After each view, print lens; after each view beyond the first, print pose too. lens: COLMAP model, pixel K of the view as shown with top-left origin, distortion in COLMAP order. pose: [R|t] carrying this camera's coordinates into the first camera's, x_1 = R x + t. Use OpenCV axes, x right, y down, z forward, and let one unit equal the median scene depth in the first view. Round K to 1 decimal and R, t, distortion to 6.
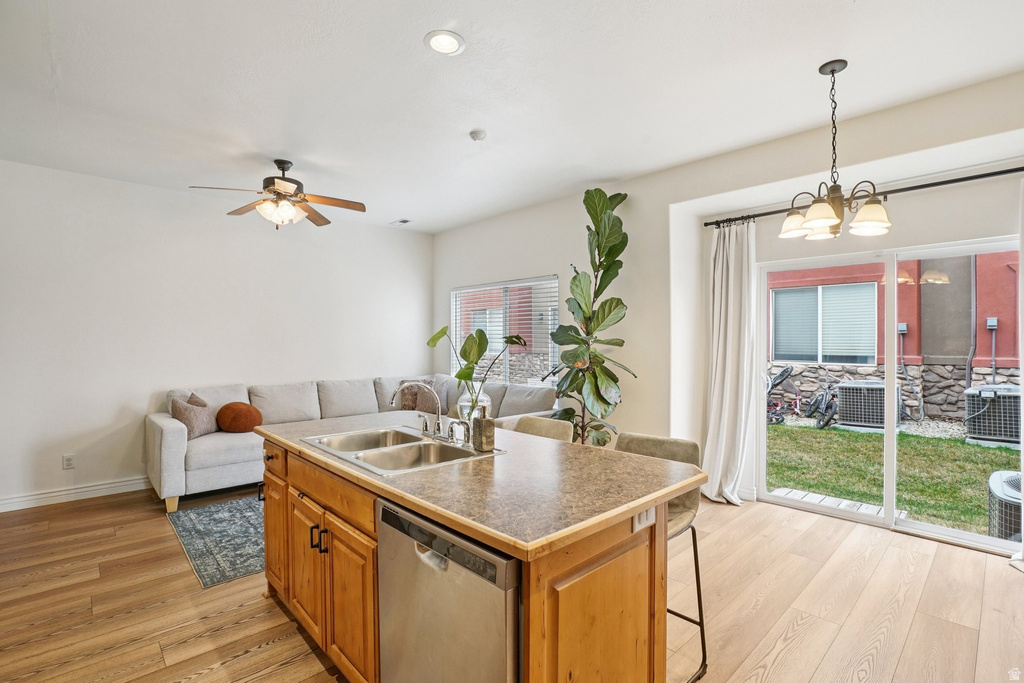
lens RADIAL K [[483.5, 0, 518.2], [0, 483.5, 337.8], [0, 0, 1]] dist [-0.052347, 0.018911]
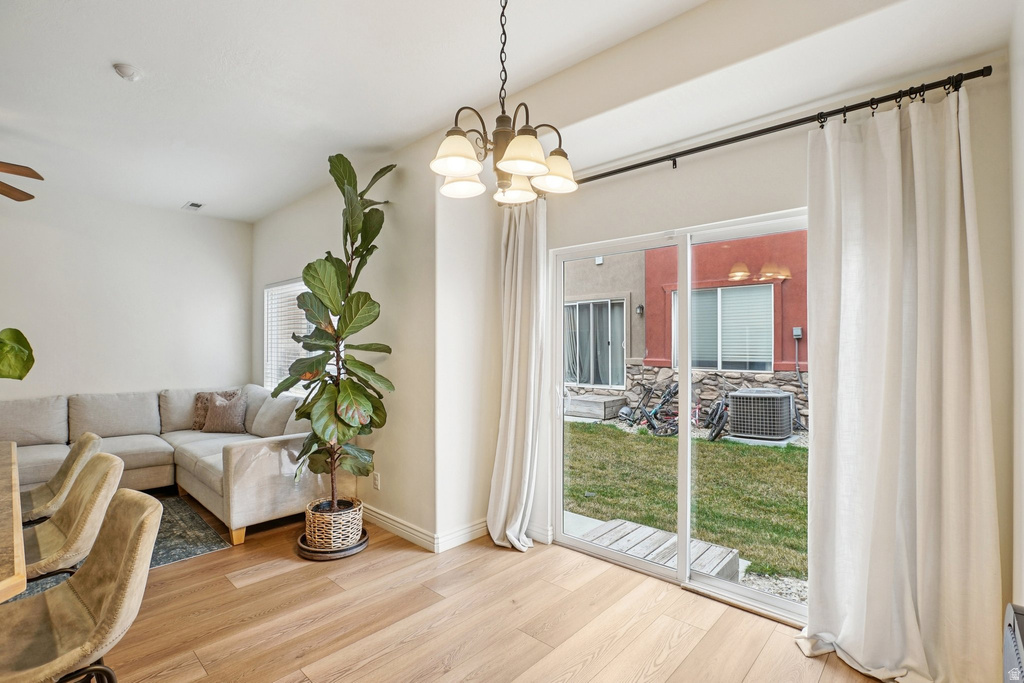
lens RADIAL K [[483.5, 0, 518.2], [0, 483.5, 337.8], [0, 0, 1]] dist [-0.052347, 0.018911]
pose [[0.997112, 0.000812, 0.075936, 0.265922], [0.000081, 0.999931, -0.011757, 0.001257], [-0.075941, 0.011729, 0.997043, 0.129770]]
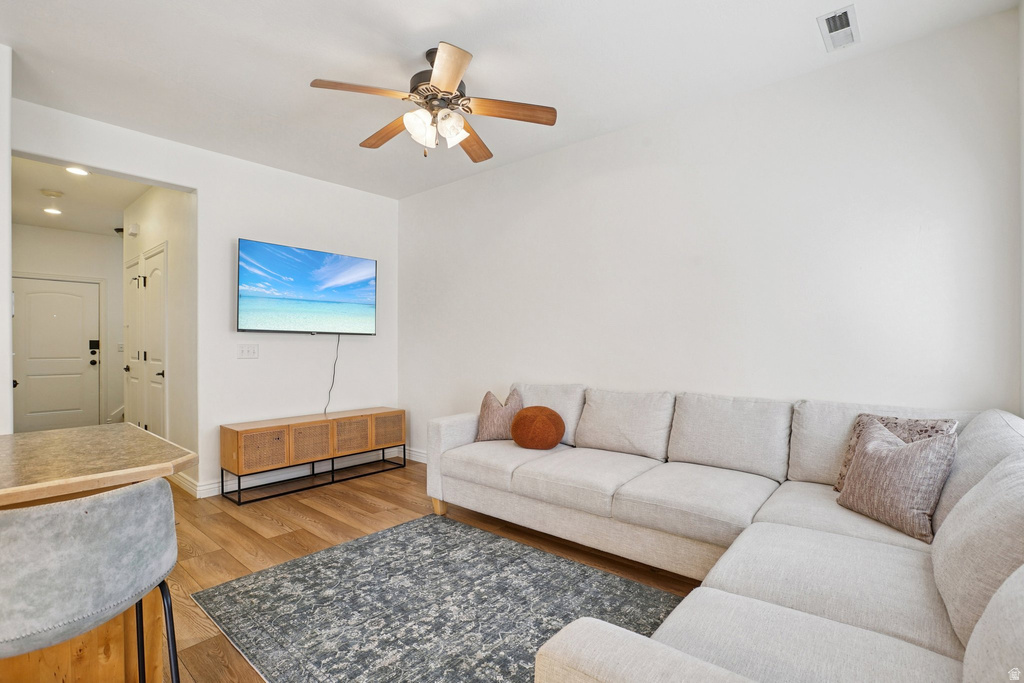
lens RADIAL K [[476.3, 0, 520.3], [0, 476.3, 348.5], [0, 0, 1]] dist [-0.050515, 0.015542]
pose [[0.127545, 0.006077, -0.991814, 0.111081], [-0.006989, 0.999962, 0.005228, 0.034463], [0.991808, 0.006265, 0.127583, 0.689511]]
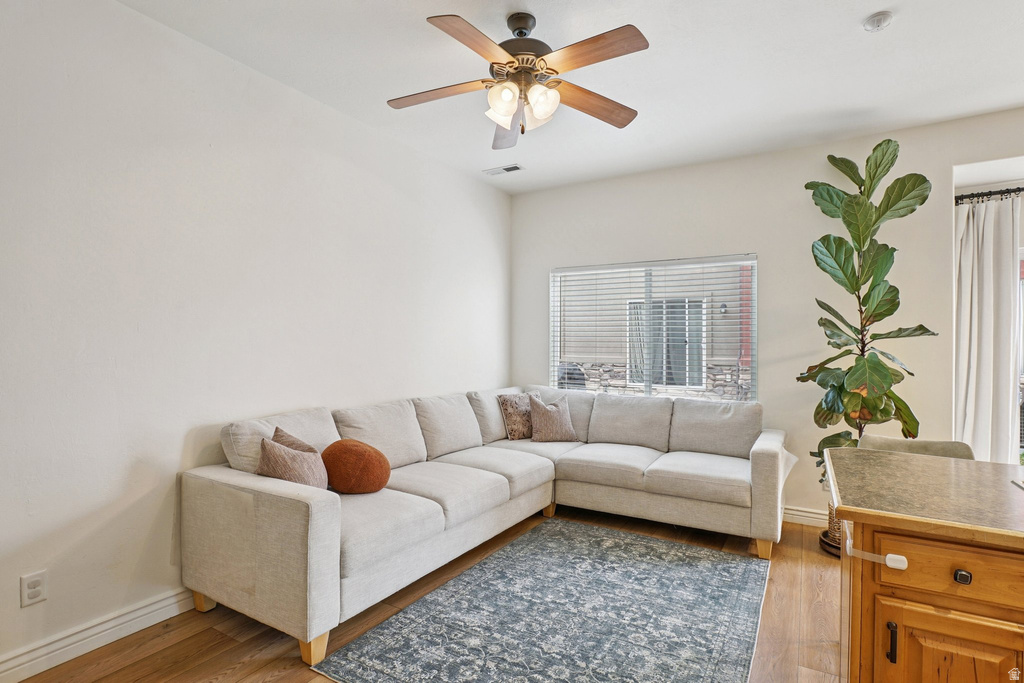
lens RADIAL K [[528.8, 0, 497.8], [0, 528.8, 353.3], [0, 0, 1]] dist [-0.066284, 0.050255]
pose [[0.962459, 0.001560, 0.271422, -0.465038], [-0.005591, 0.999885, 0.014081, 0.016275], [-0.271369, -0.015070, 0.962357, 0.270860]]
